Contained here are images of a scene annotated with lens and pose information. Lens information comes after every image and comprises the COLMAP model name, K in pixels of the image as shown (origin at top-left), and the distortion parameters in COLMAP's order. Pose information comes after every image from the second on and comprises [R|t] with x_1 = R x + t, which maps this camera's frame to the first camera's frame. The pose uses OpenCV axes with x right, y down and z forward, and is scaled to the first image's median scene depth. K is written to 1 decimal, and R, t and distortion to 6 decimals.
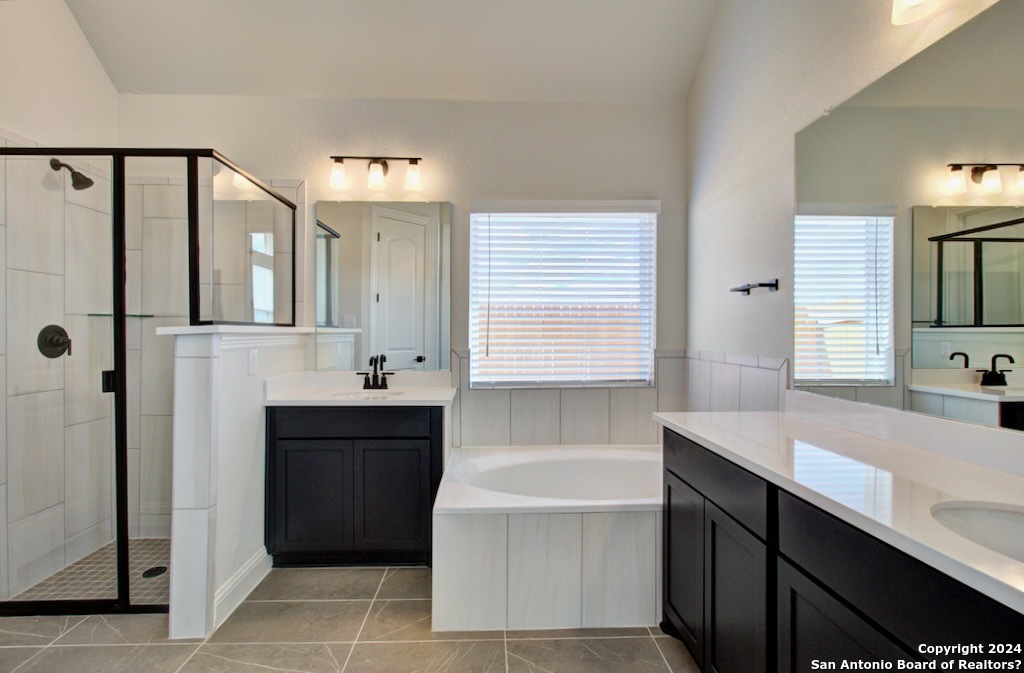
lens RADIAL K [[492.8, 0, 512.0], [0, 492.8, 336.5], [0, 0, 1]] dist [0.019918, 0.000552]
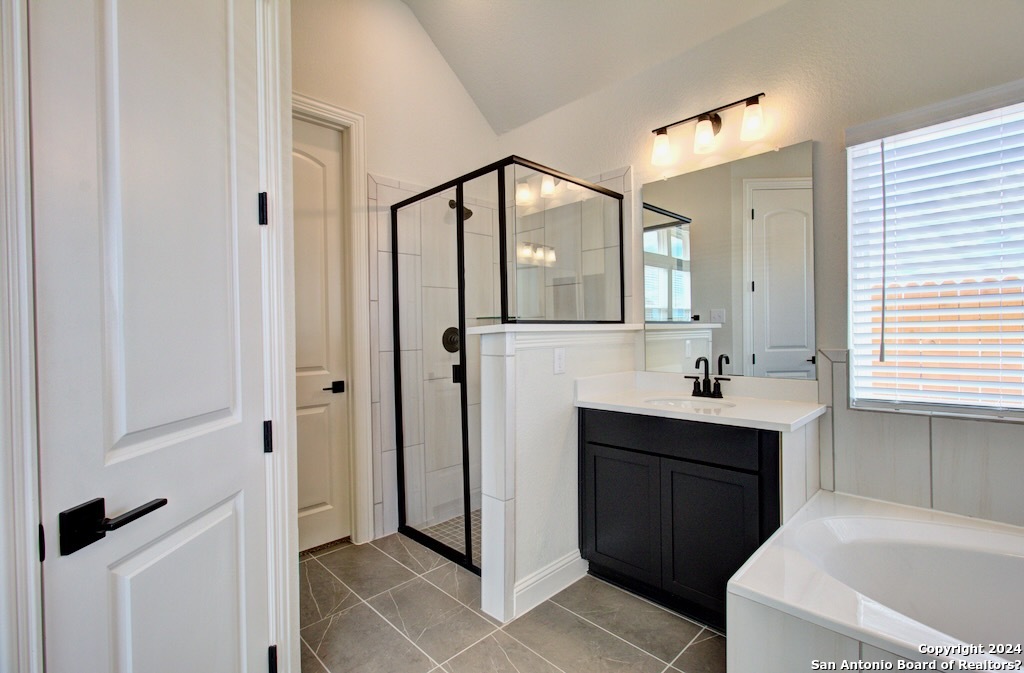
lens RADIAL K [[473.7, 0, 516.7], [0, 473.7, 335.4], [0, 0, 1]] dist [-0.000563, 0.000355]
pose [[0.667163, -0.007912, -0.744870, 0.103476], [0.013163, 0.999913, 0.001169, -0.000654], [0.744796, -0.010585, 0.667209, 0.257082]]
